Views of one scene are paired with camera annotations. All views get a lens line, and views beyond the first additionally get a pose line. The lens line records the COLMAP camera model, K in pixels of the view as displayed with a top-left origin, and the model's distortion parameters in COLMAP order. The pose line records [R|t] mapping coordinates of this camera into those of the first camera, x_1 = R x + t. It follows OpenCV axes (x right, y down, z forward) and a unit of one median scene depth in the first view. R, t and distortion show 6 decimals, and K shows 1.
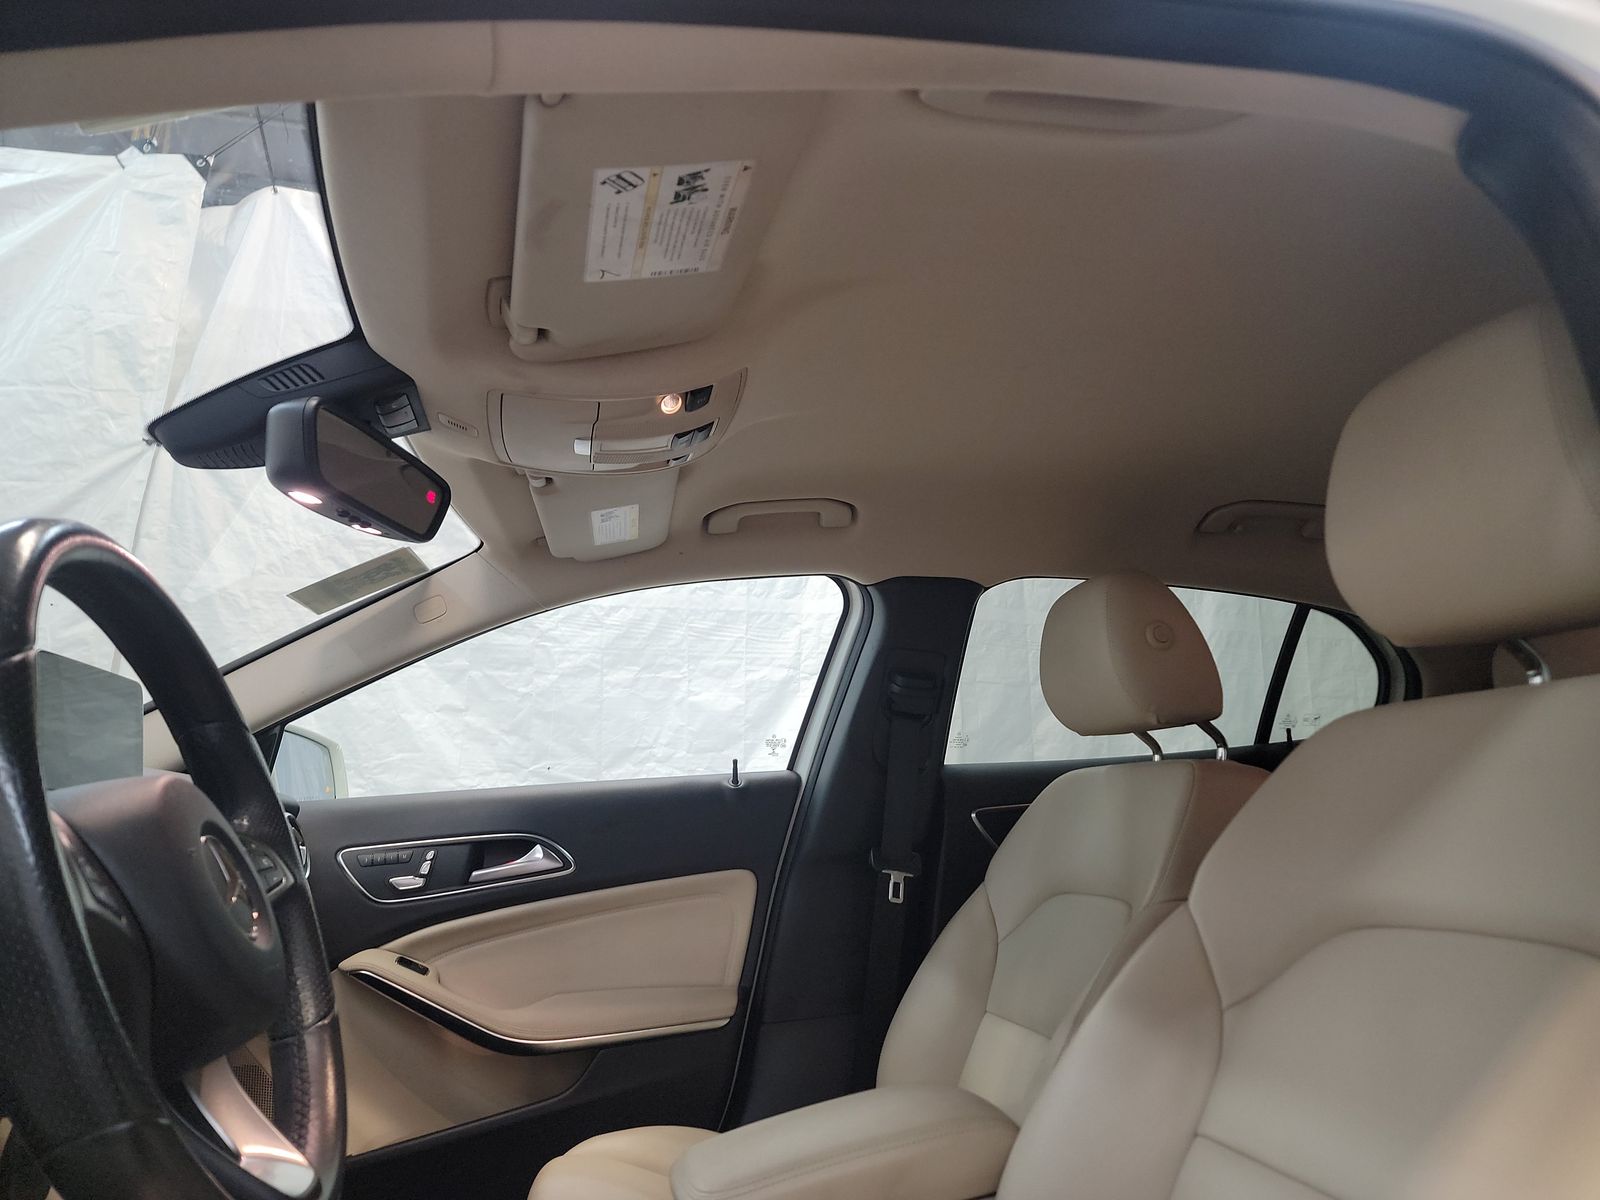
lens RADIAL K [[1106.3, 0, 804.8], [0, 1106.3, 621.8], [0, 0, 1]] dist [0.078350, -0.000188]
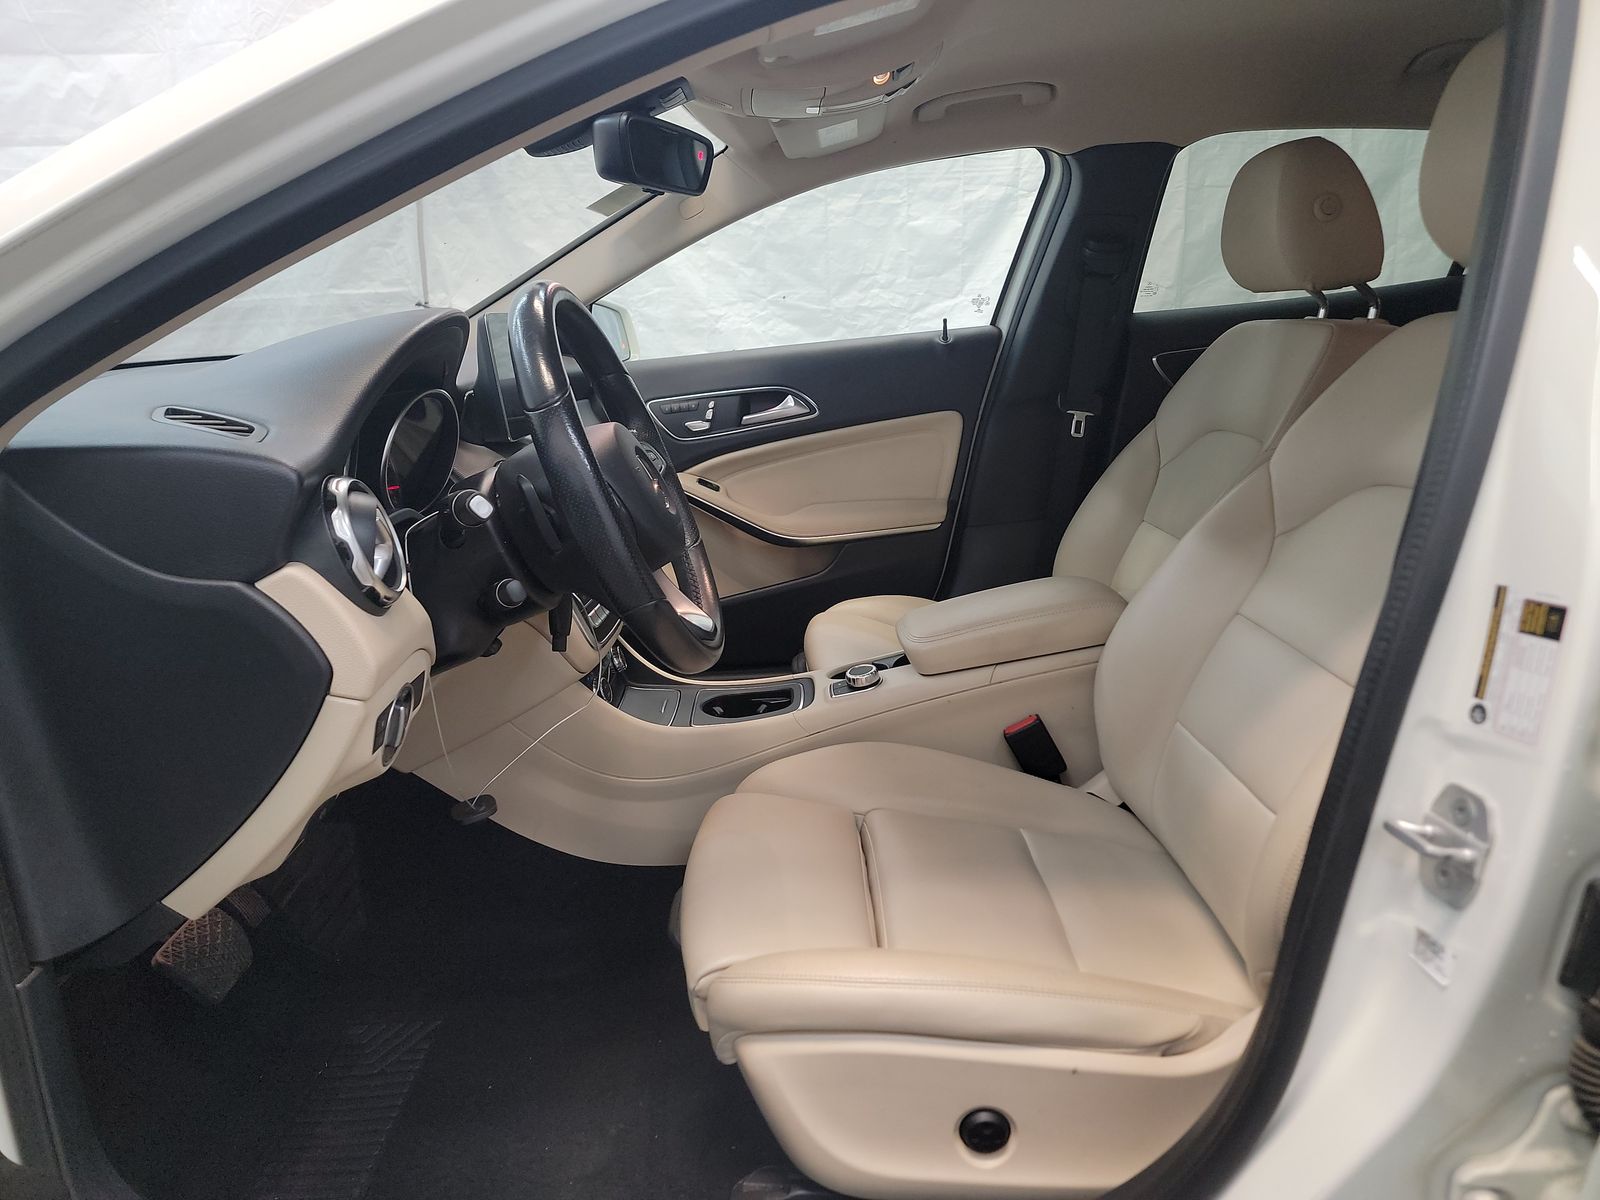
lens RADIAL K [[1106.3, 0, 804.8], [0, 1106.3, 621.8], [0, 0, 1]] dist [0.078350, -0.000188]
pose [[0.980100, 0.027556, -0.196582, 0.034147], [0.062150, 0.897929, 0.435730, -0.116602], [0.188524, -0.439277, 0.878348, -0.222278]]
